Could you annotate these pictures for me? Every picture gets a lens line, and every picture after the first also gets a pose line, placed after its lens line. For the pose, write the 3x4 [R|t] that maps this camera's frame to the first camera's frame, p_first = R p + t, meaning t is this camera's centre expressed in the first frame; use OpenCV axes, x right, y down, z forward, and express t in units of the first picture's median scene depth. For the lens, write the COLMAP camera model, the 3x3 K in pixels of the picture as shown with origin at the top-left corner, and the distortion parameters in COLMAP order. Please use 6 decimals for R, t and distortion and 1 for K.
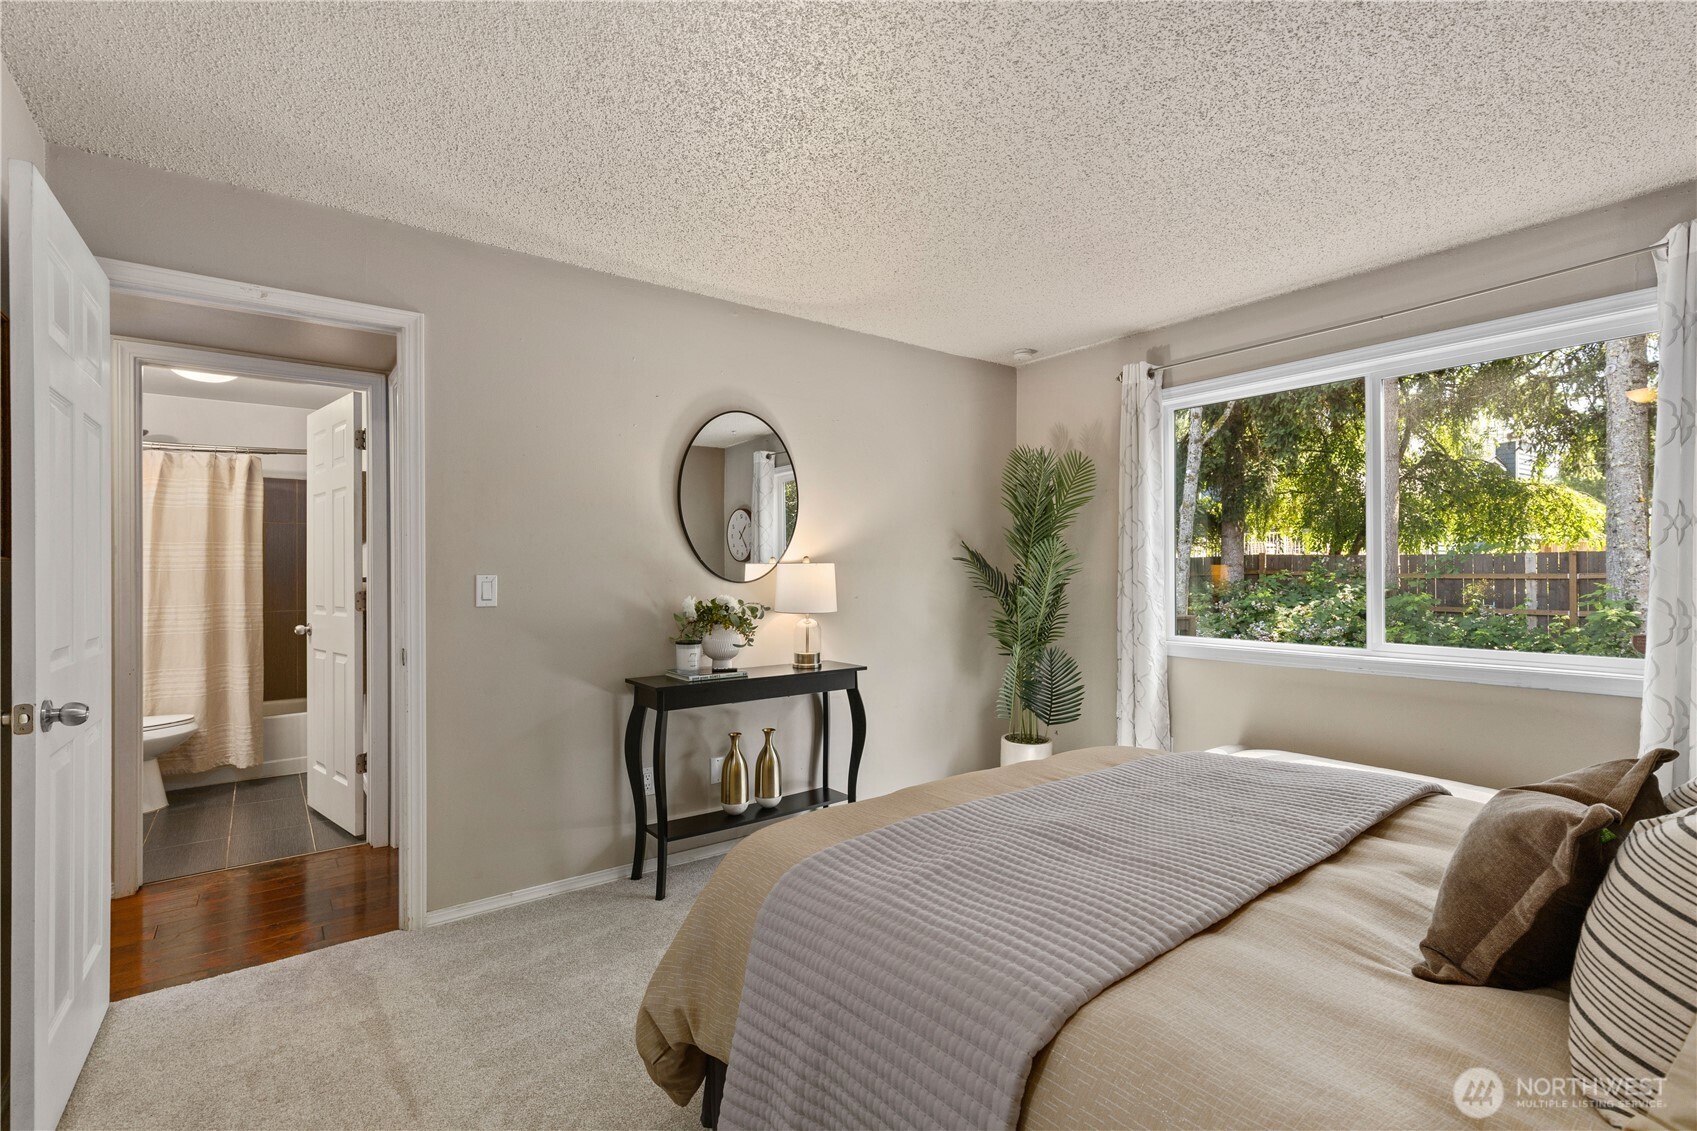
lens RADIAL K [[767.0, 0, 850.8], [0, 767.0, 567.5], [0, 0, 1]] dist [0.003251, 0.001468]
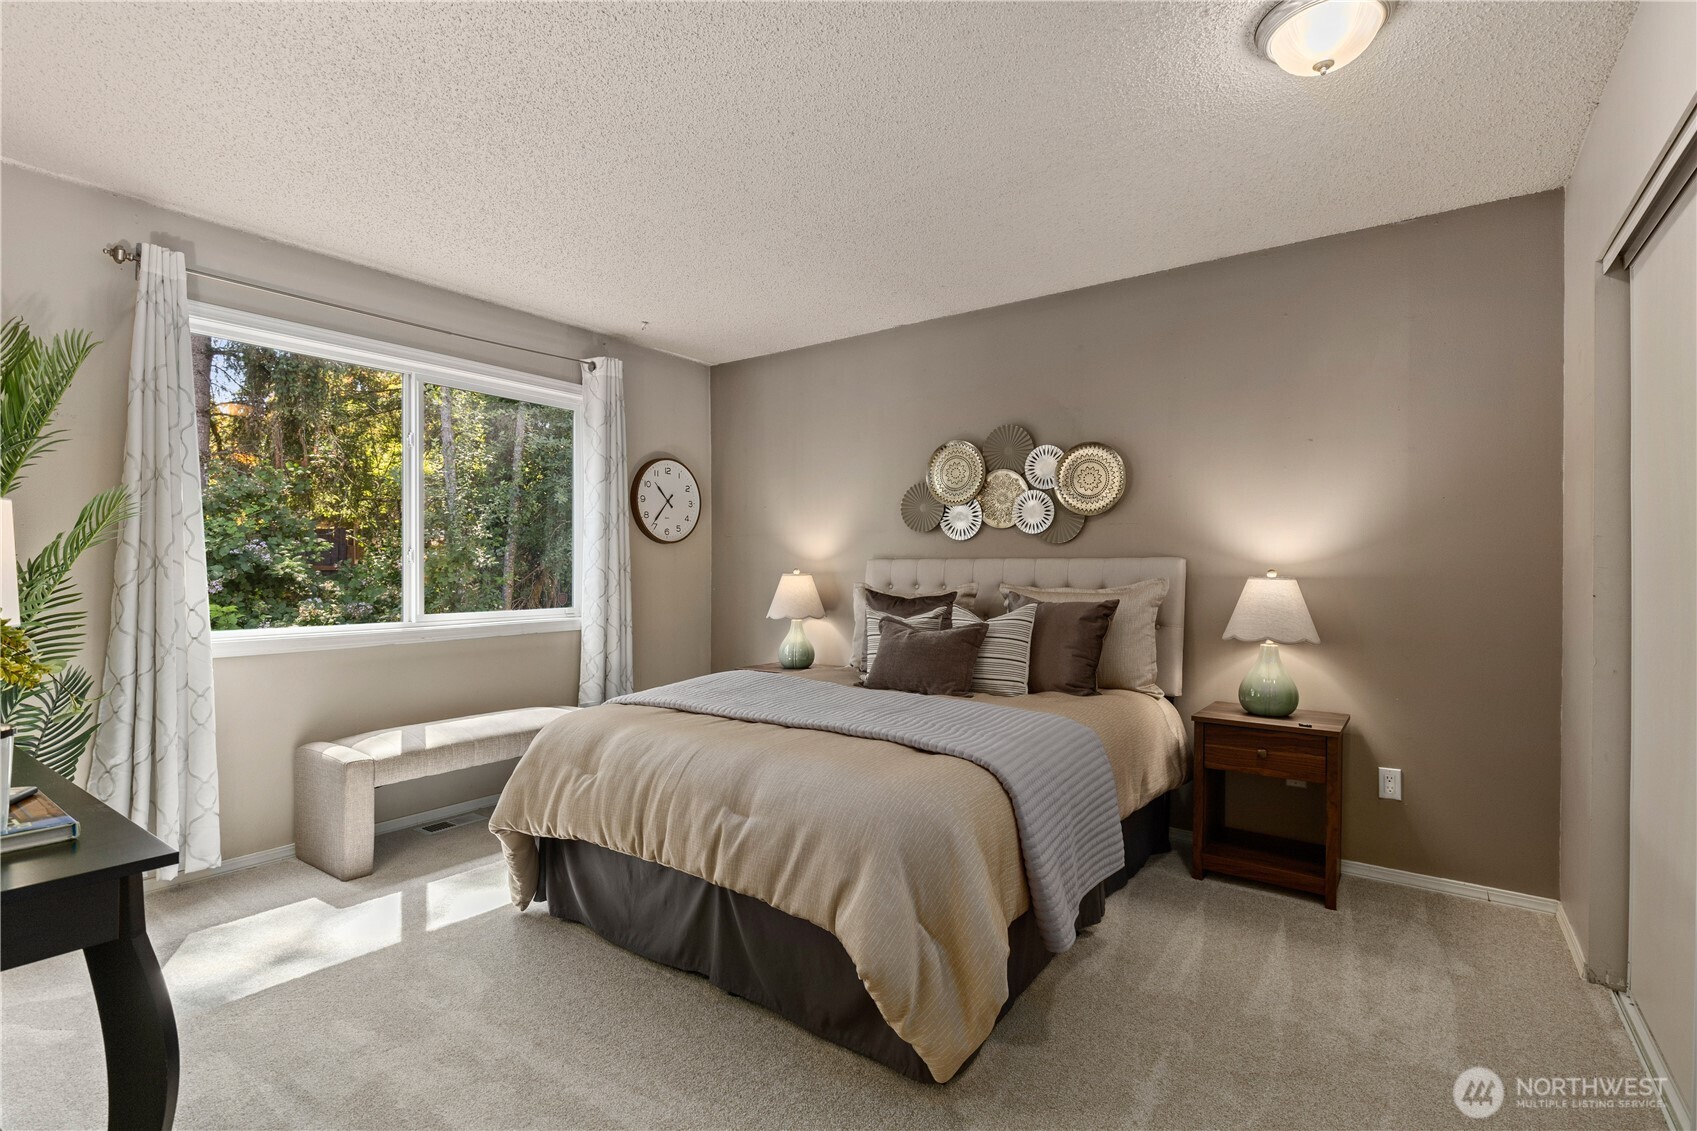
lens RADIAL K [[793.2, 0, 848.4], [0, 793.2, 567.8], [0, 0, 1]] dist [0.004170, 0.000550]
pose [[-0.281872, 0.000654, 0.959452, -0.607693], [-0.011188, 0.999930, -0.003968, 0.026405], [-0.959387, -0.011853, -0.281845, 0.721265]]
